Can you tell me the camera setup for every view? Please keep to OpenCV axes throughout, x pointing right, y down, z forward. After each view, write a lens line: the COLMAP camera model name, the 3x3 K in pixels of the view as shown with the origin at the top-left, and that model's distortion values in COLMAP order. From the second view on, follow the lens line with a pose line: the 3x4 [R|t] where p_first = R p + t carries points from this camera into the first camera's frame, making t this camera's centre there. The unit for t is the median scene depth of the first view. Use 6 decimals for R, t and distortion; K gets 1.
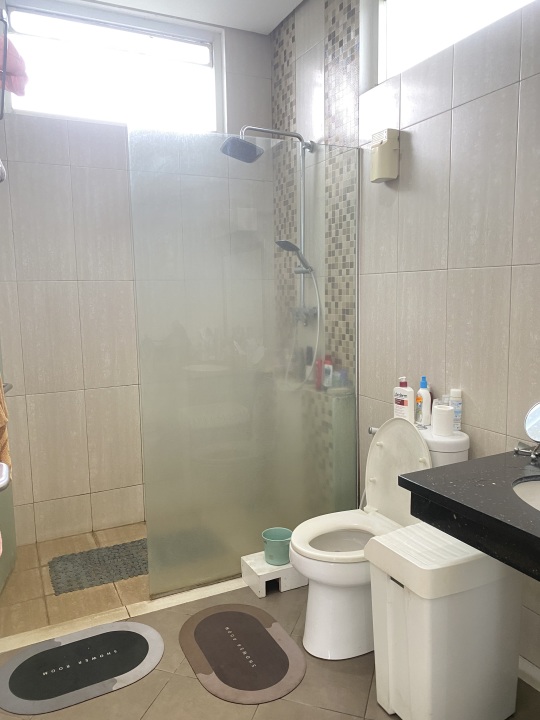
lens RADIAL K [[546.6, 0, 268.6], [0, 546.6, 356.3], [0, 0, 1]] dist [0.055256, -0.071077]
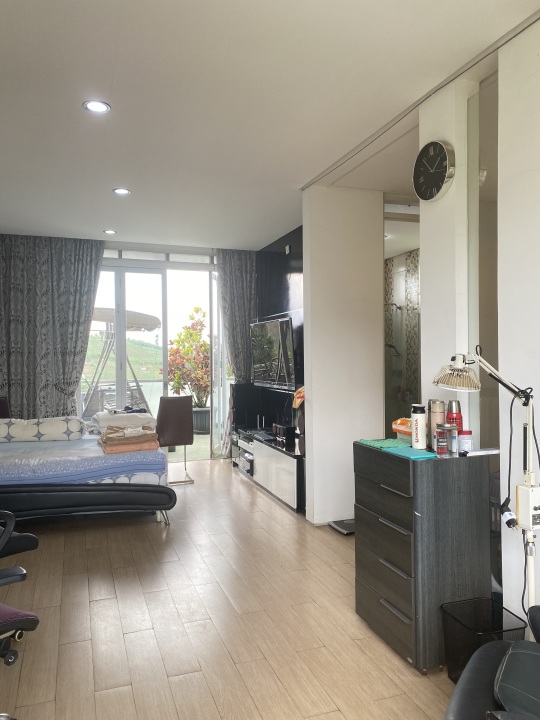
lens RADIAL K [[546.6, 0, 268.6], [0, 546.6, 356.3], [0, 0, 1]] dist [0.055256, -0.071077]
pose [[0.993232, 0.012466, -0.115480, -0.246117], [-0.026164, 0.992683, -0.117880, 0.171348], [0.113165, 0.120103, 0.986290, -1.659174]]
